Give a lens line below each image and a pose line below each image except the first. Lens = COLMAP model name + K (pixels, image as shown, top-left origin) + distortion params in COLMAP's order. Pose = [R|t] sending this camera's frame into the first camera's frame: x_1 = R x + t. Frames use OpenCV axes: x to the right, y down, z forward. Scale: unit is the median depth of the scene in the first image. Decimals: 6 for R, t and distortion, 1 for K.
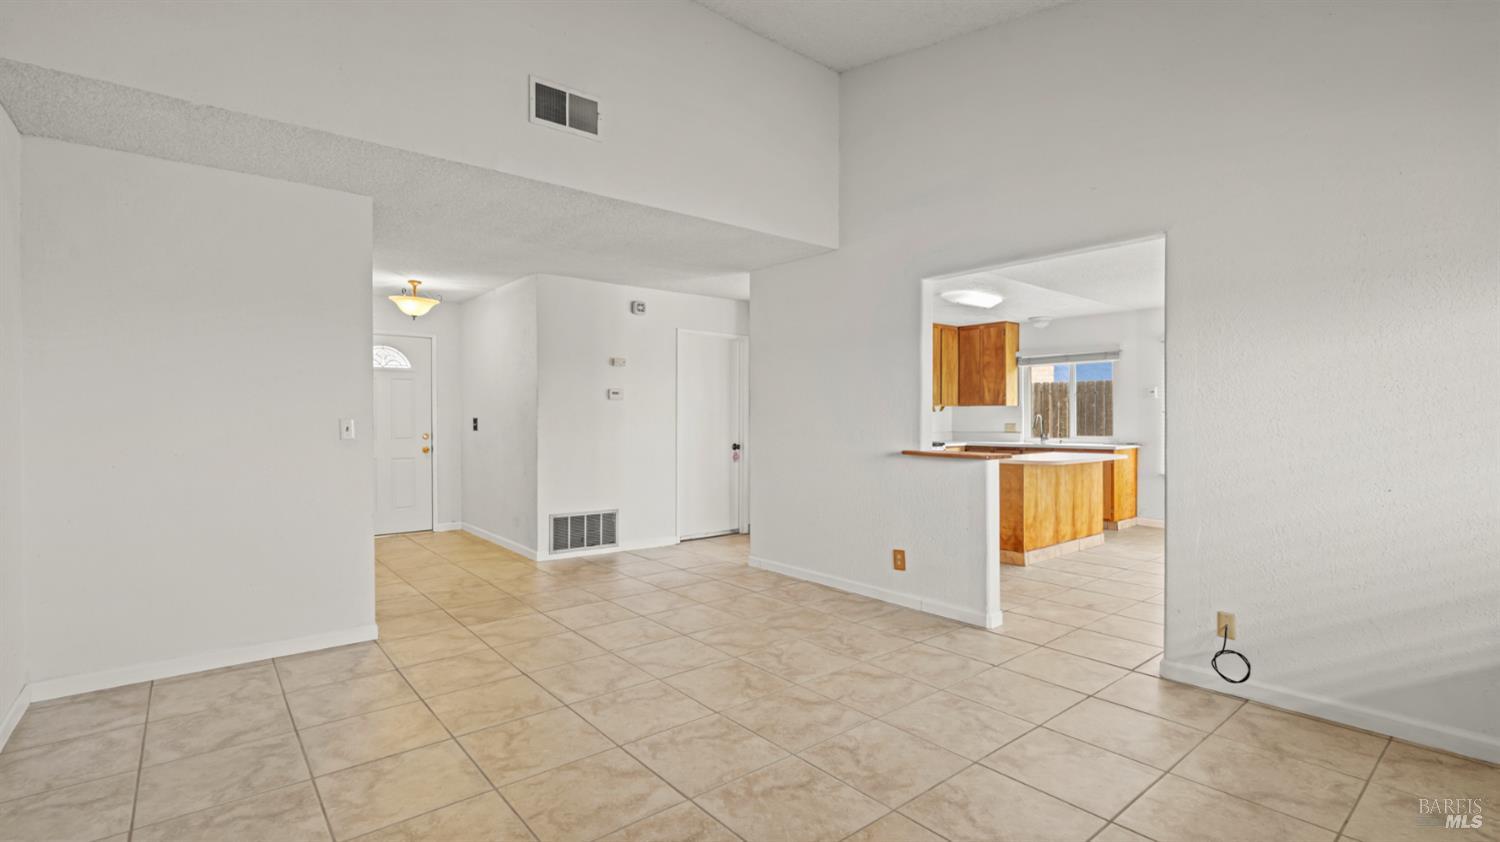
lens RADIAL K [[679.2, 0, 746.7], [0, 679.2, 421.7], [0, 0, 1]] dist [-0.009227, 0.006298]
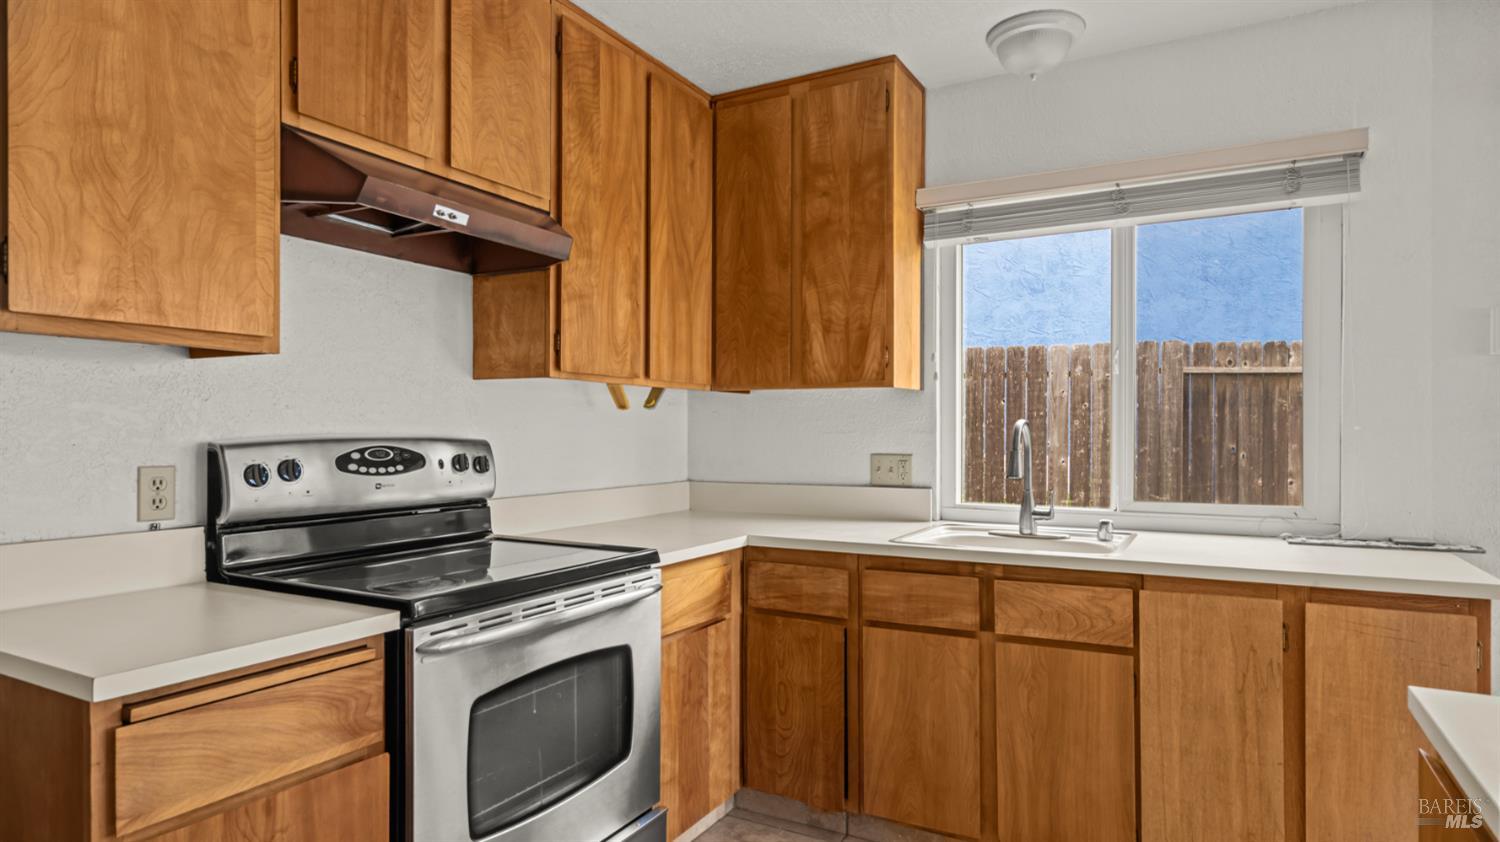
lens RADIAL K [[859.5, 0, 743.6], [0, 859.5, 434.5], [0, 0, 1]] dist [0.005443, 0.002723]
pose [[0.931722, 0.000829, 0.363172, 0.206487], [0.000450, 0.999994, -0.003437, -0.004310], [-0.363173, 0.003366, 0.931716, 0.700947]]
